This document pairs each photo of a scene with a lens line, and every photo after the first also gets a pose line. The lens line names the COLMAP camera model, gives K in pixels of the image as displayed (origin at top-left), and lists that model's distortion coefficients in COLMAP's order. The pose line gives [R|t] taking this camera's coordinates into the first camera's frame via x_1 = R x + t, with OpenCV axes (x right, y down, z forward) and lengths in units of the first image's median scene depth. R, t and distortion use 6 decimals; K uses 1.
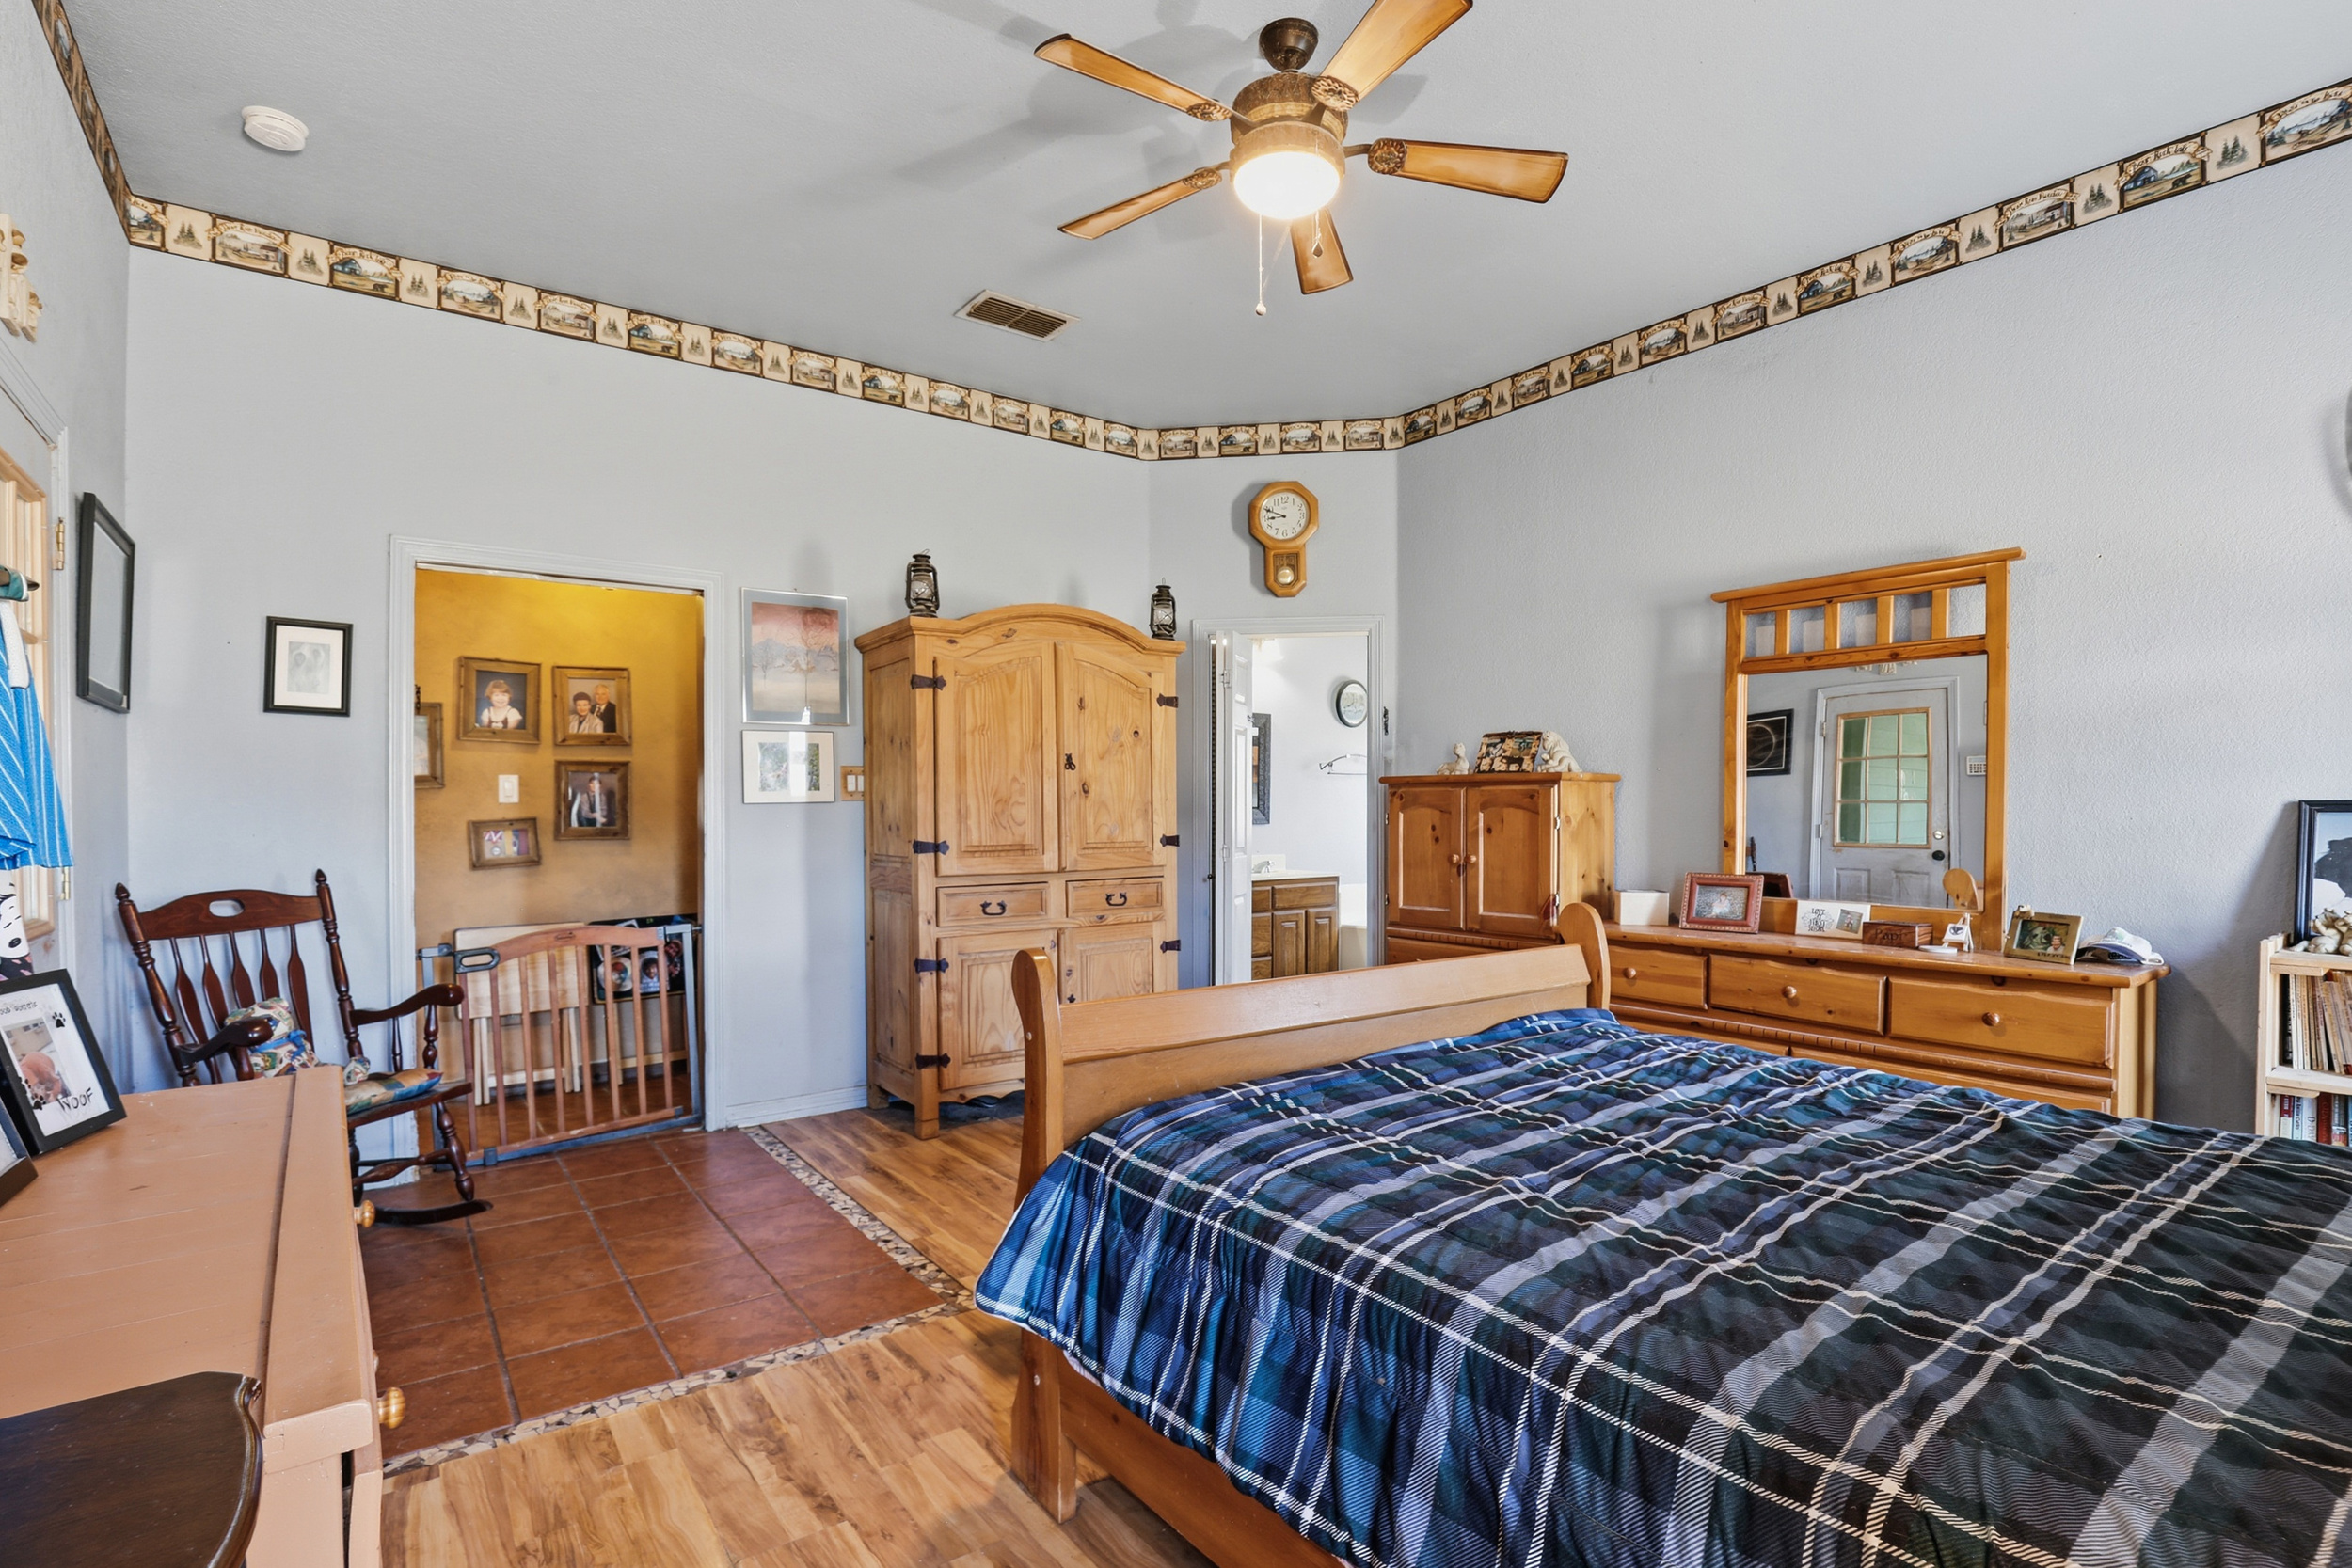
lens RADIAL K [[1094.0, 0, 1174.3], [0, 1094.0, 798.8], [0, 0, 1]] dist [-0.034193, 0.006413]
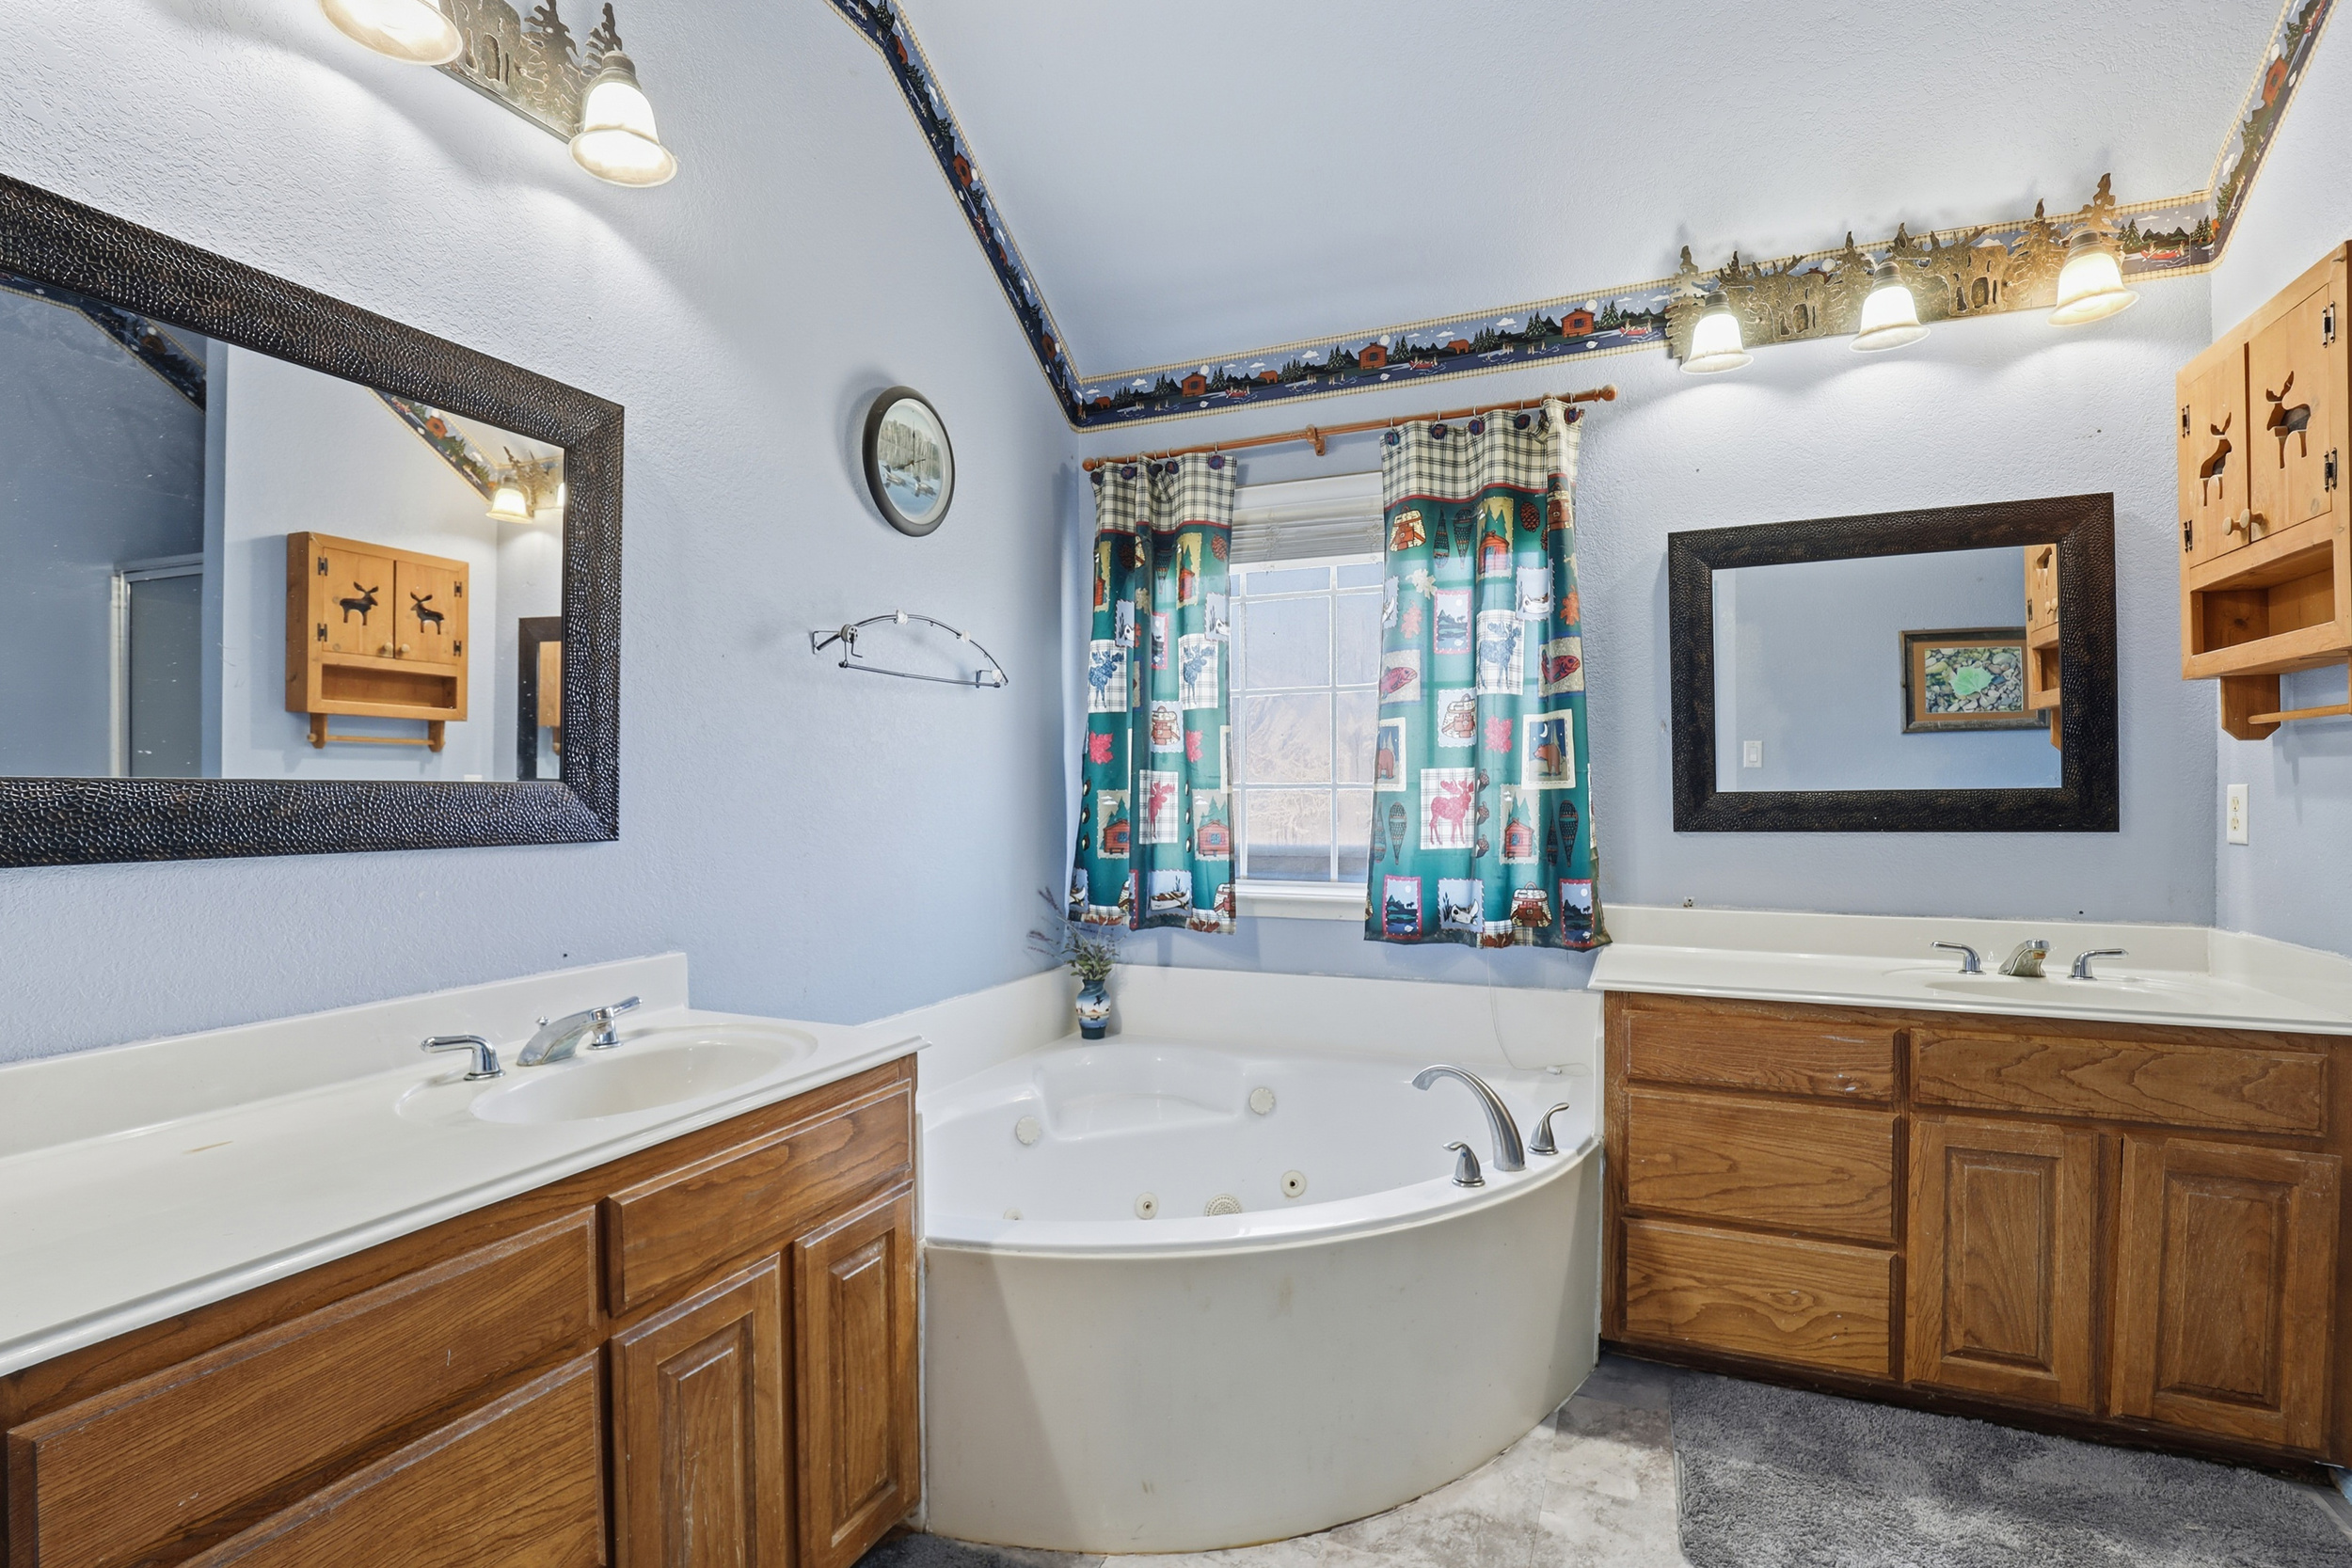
lens RADIAL K [[1094.0, 0, 1172.6], [0, 1094.0, 787.0], [0, 0, 1]] dist [-0.034193, 0.006413]
pose [[0.863668, -0.001486, 0.504059, 0.070804], [0.002410, 0.999996, -0.001182, 0.009621], [-0.504055, 0.002235, 0.863668, 0.705955]]
